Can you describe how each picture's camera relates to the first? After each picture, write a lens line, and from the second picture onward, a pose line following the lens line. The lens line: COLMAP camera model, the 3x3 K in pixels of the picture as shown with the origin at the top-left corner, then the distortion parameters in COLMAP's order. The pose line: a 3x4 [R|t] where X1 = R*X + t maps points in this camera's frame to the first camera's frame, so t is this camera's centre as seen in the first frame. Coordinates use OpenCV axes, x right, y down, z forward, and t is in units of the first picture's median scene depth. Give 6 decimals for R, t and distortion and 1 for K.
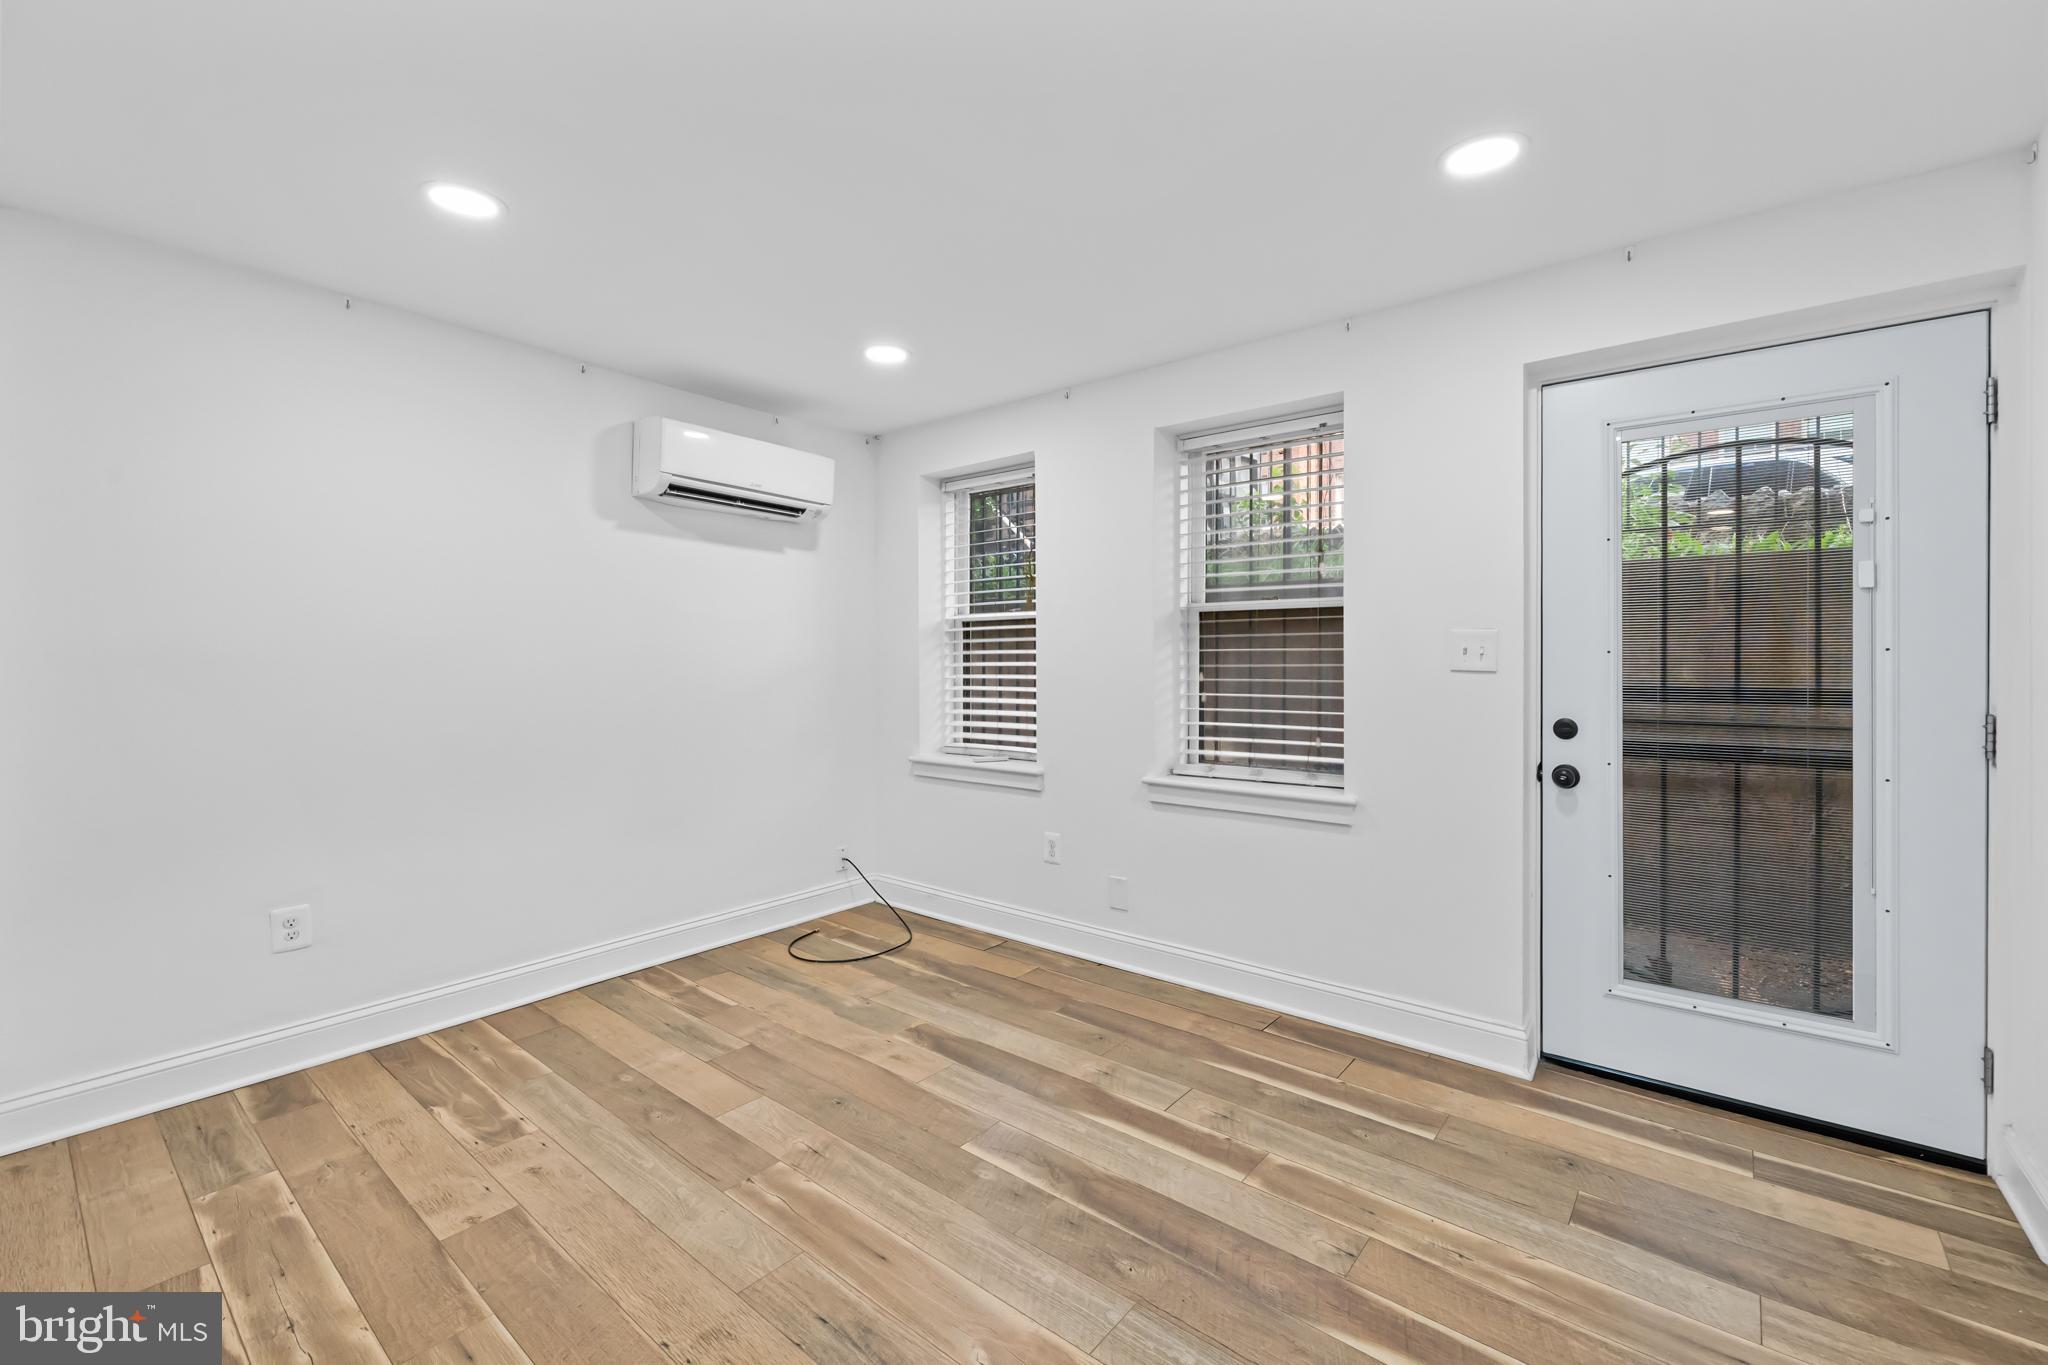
lens RADIAL K [[861.0, 0, 1015.4], [0, 861.0, 662.5], [0, 0, 1]] dist [0.000174, 0.000155]
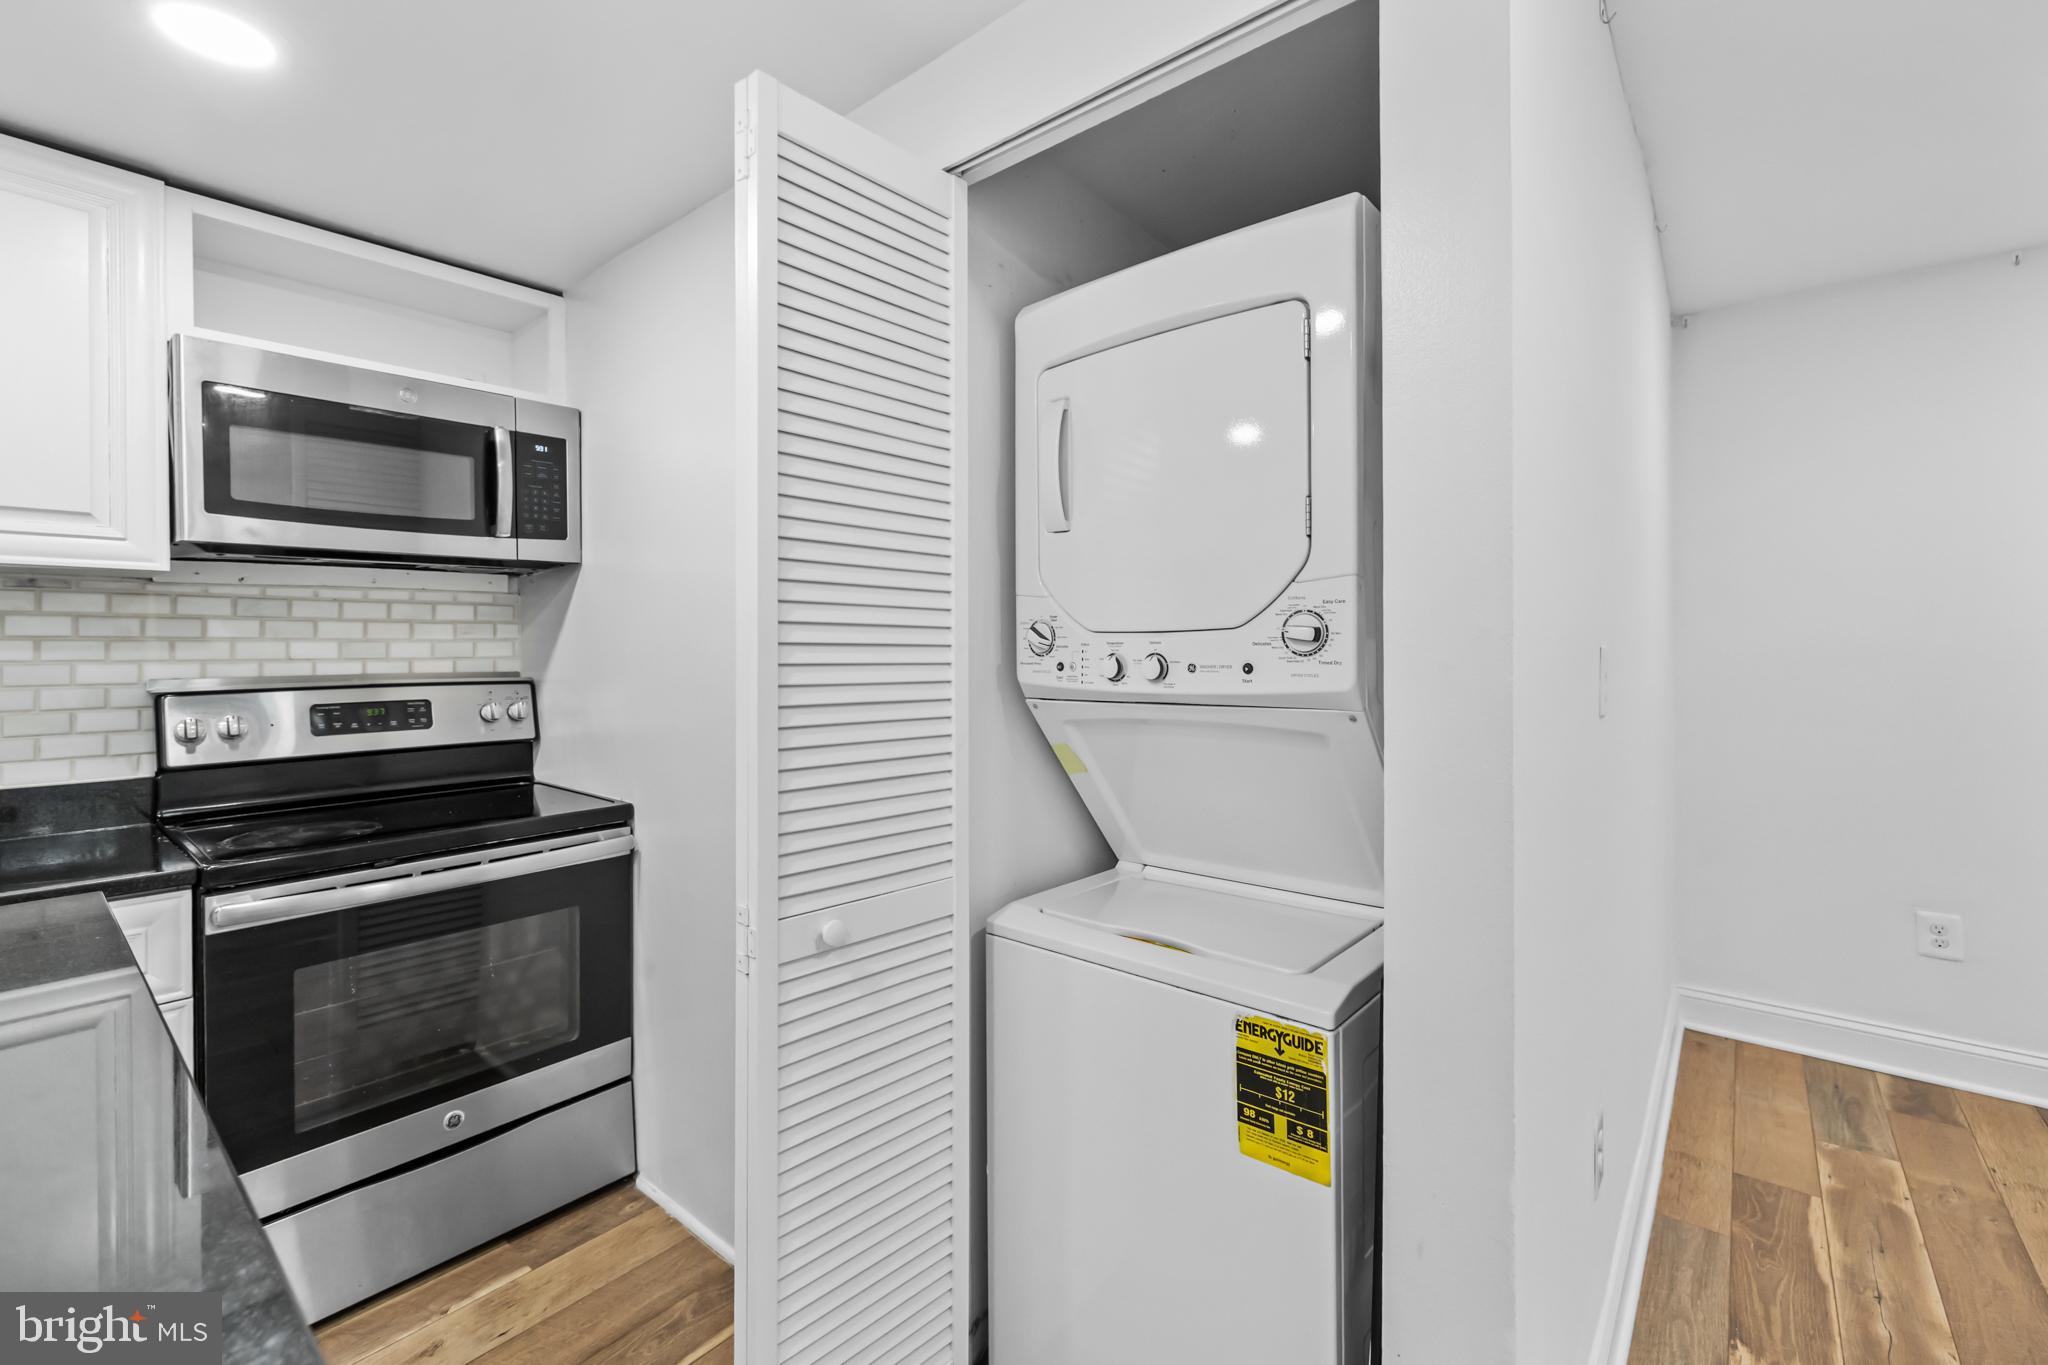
lens RADIAL K [[871.7, 0, 1021.0], [0, 871.7, 650.5], [0, 0, 1]] dist [0.001002, -0.000034]
pose [[-0.001313, 0.005835, -0.999982, 0.150748], [-0.002606, 0.999980, 0.005838, -0.015550], [0.999996, 0.002614, -0.001298, -0.032474]]
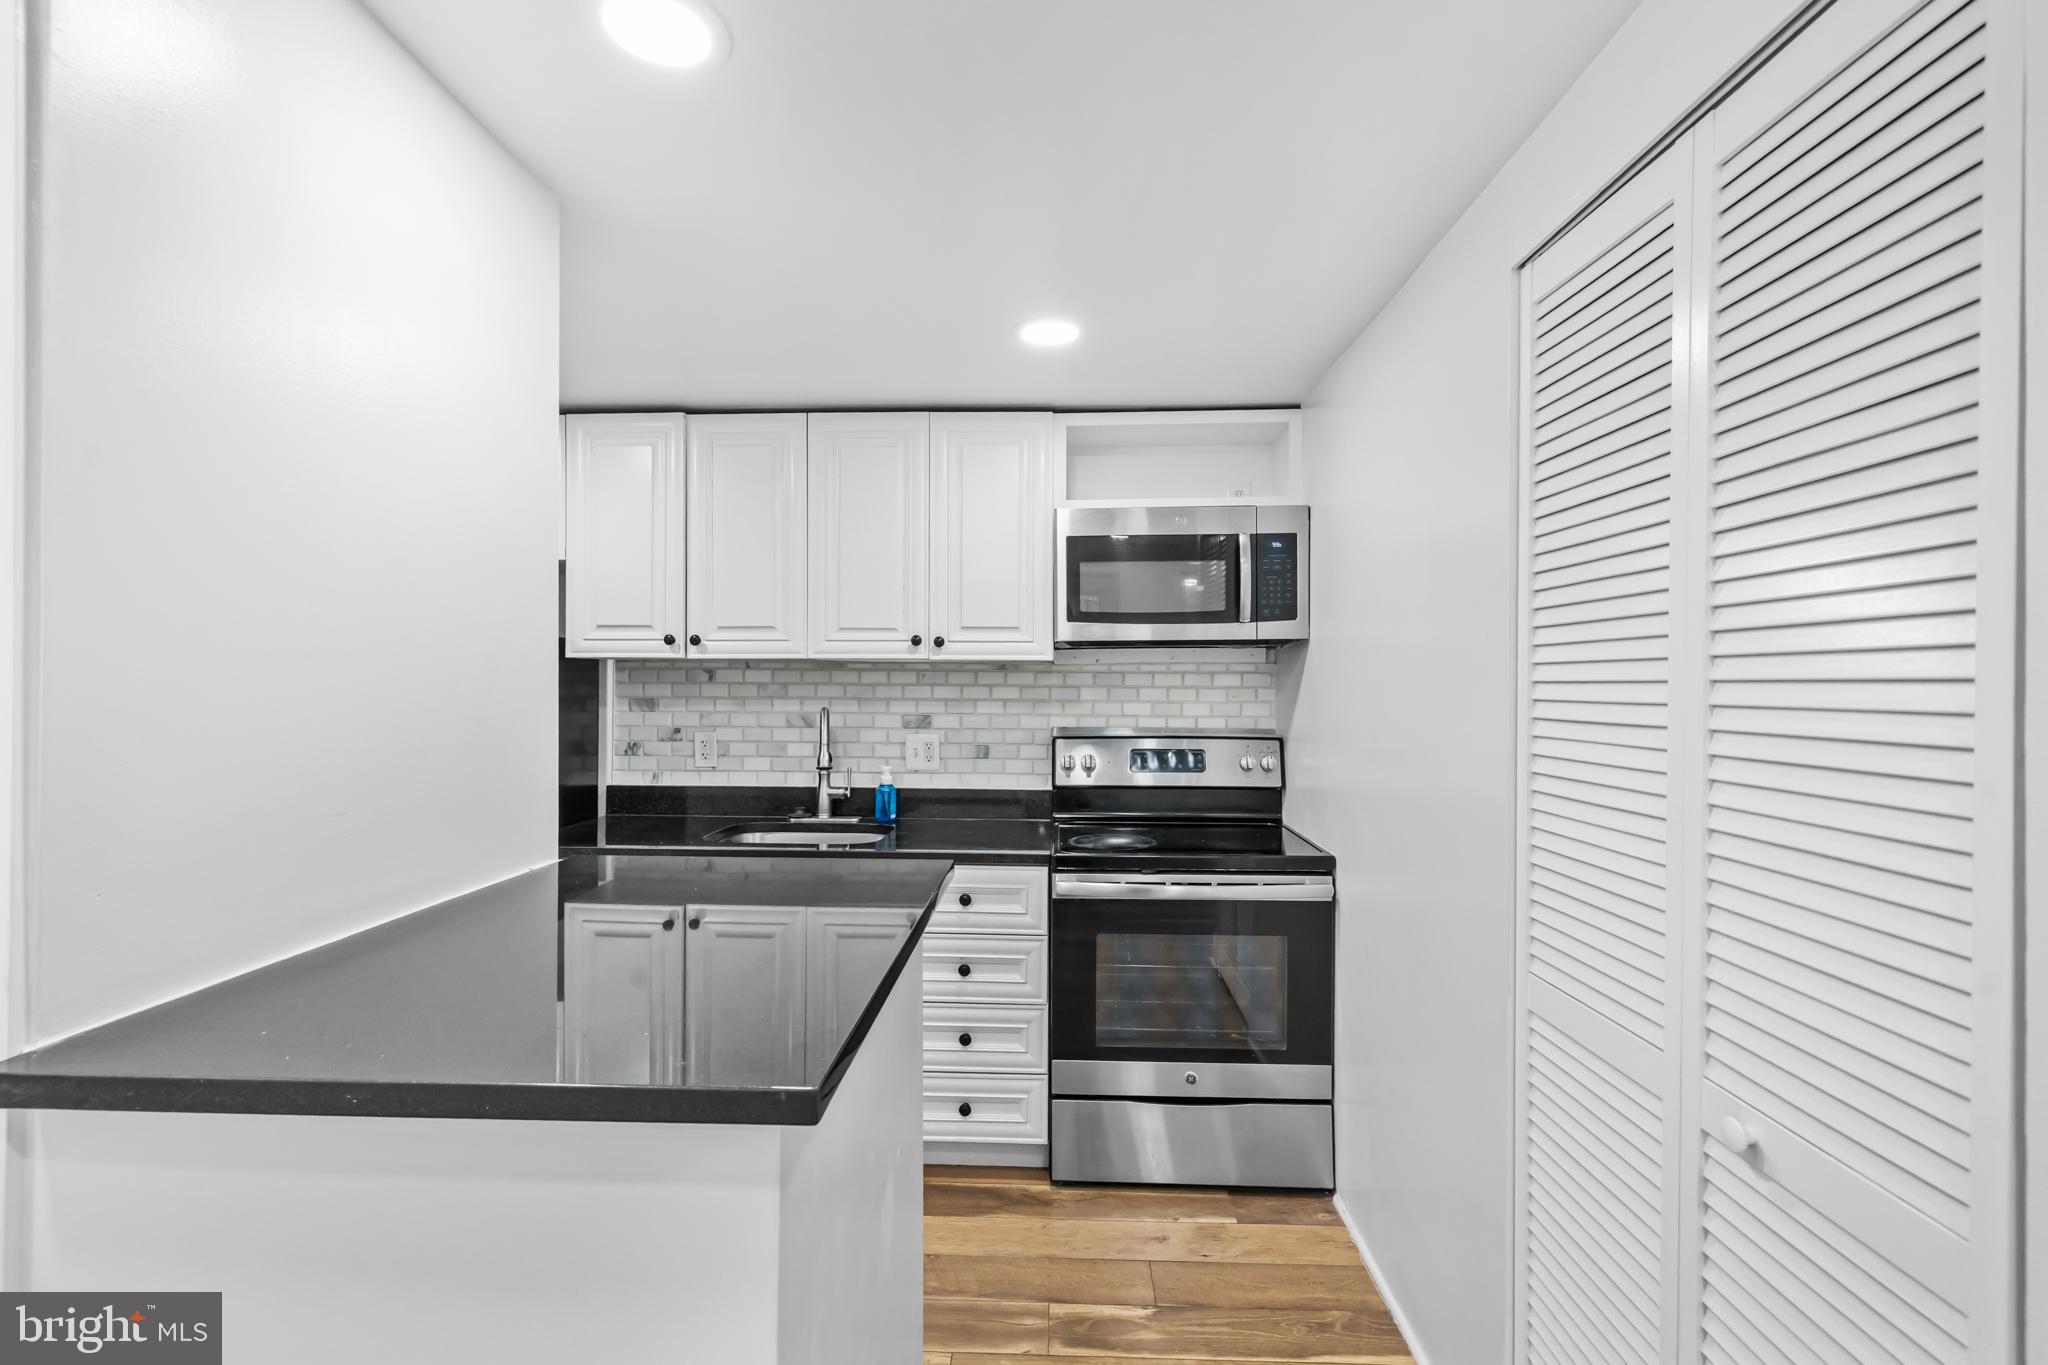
lens RADIAL K [[915.2, 0, 1024.0], [0, 915.2, 682.5], [0, 0, 1]] dist [0.008434, -0.000046]
pose [[-0.792252, -0.004523, -0.610177, 0.178938], [-0.009421, 0.999944, 0.004819, -0.052305], [0.610121, 0.009566, -0.792251, 0.178602]]
